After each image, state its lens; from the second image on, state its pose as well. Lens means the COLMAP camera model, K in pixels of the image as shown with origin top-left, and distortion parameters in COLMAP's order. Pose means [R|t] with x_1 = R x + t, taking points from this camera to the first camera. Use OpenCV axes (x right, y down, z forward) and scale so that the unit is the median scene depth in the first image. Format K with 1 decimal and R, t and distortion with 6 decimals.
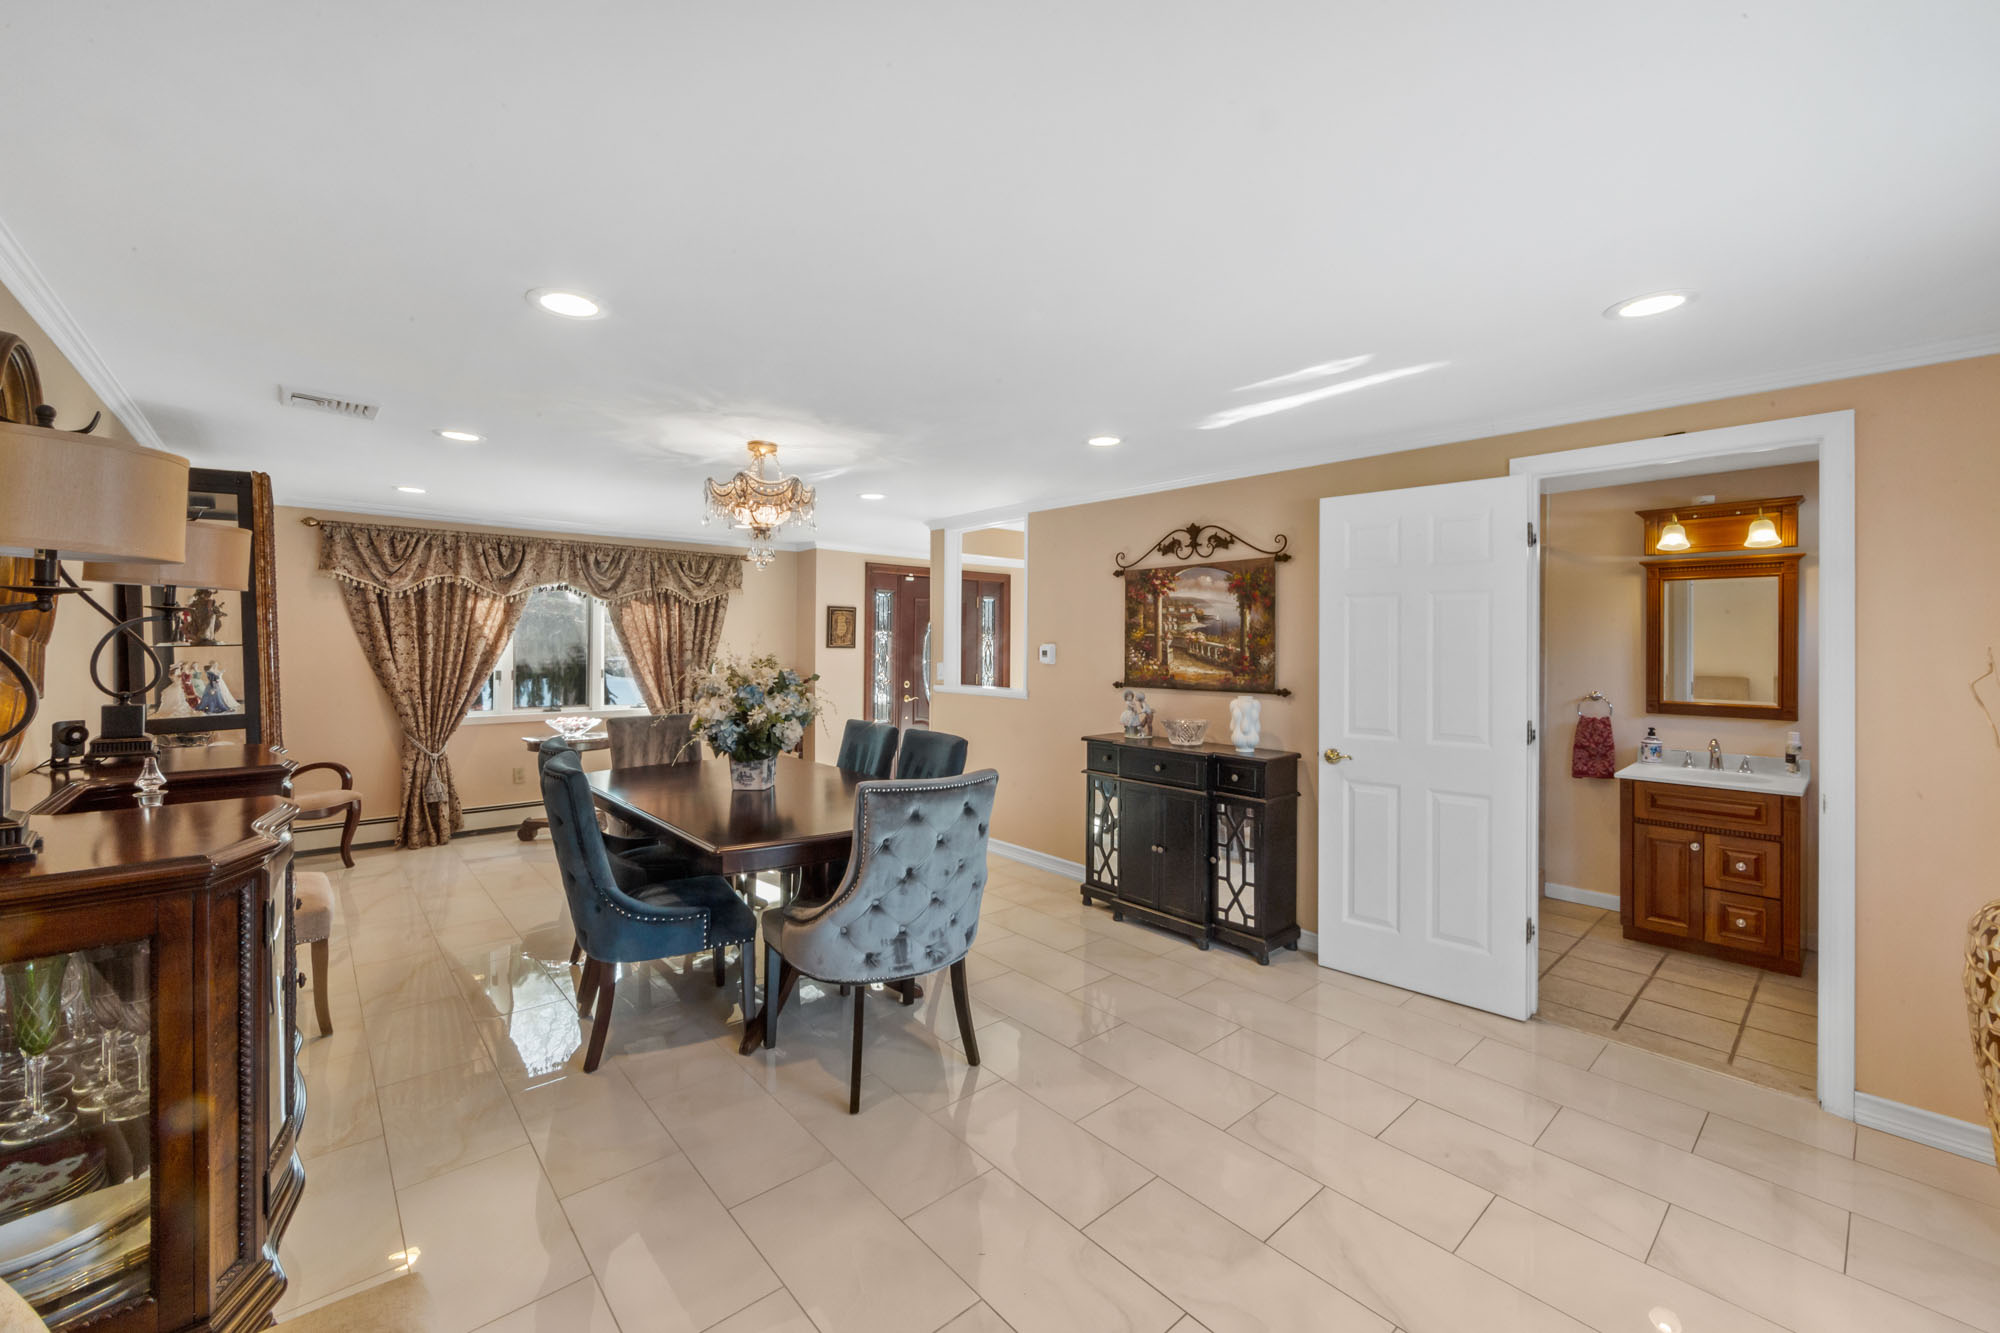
lens RADIAL K [[793.9, 0, 991.8], [0, 793.9, 639.9], [0, 0, 1]] dist [-0.002537, 0.000339]
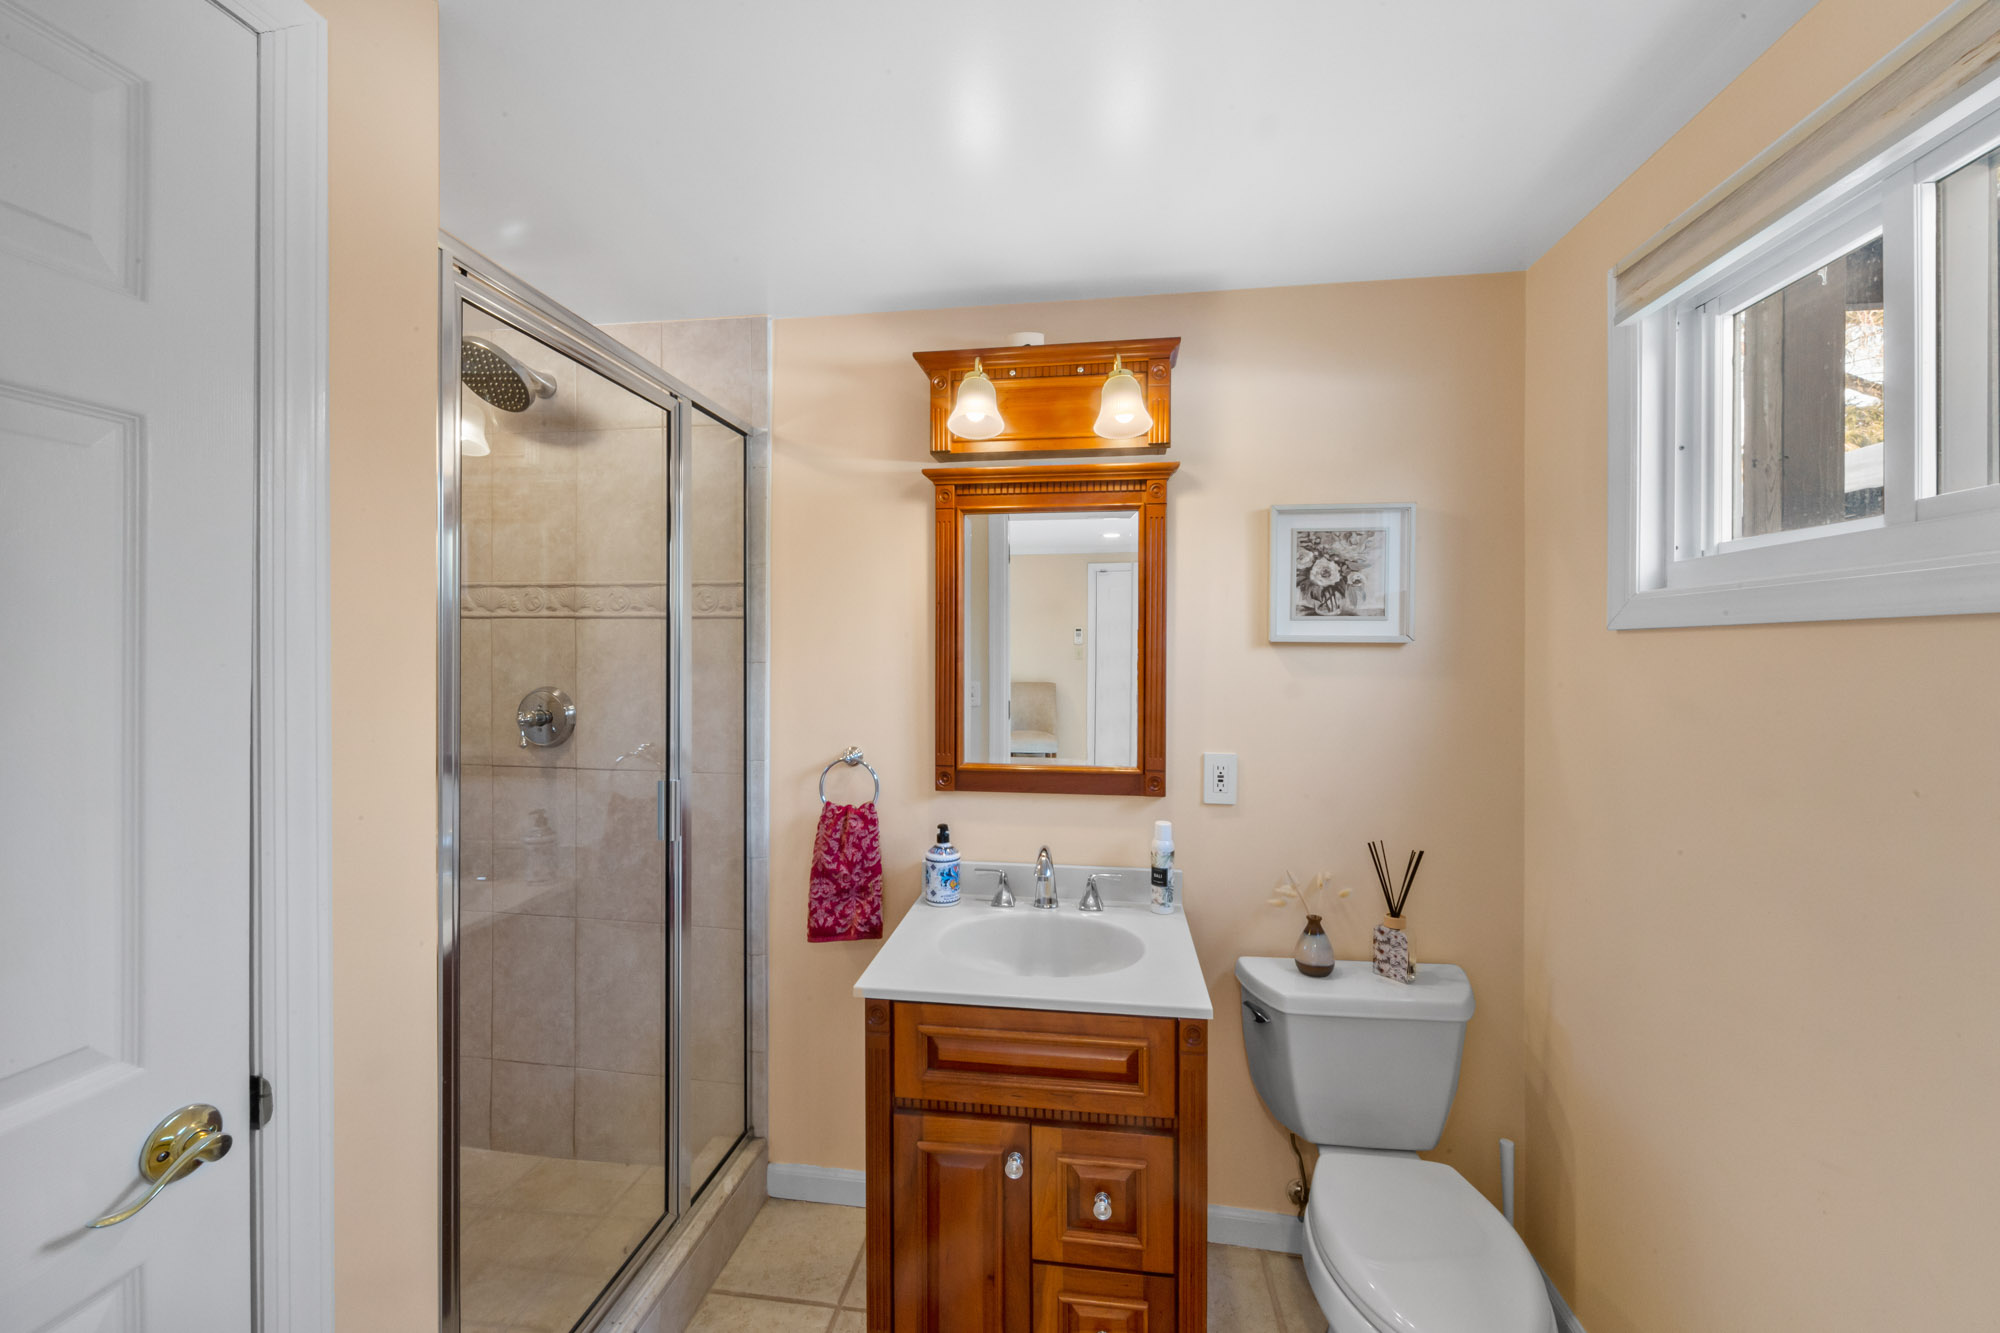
lens RADIAL K [[793.9, 0, 1000.2], [0, 793.9, 656.4], [0, 0, 1]] dist [-0.002537, 0.000339]
pose [[0.755829, -0.006391, 0.654738, 0.580074], [0.001207, 0.999964, 0.008367, 0.008305], [-0.654768, -0.005534, 0.755810, 0.656408]]
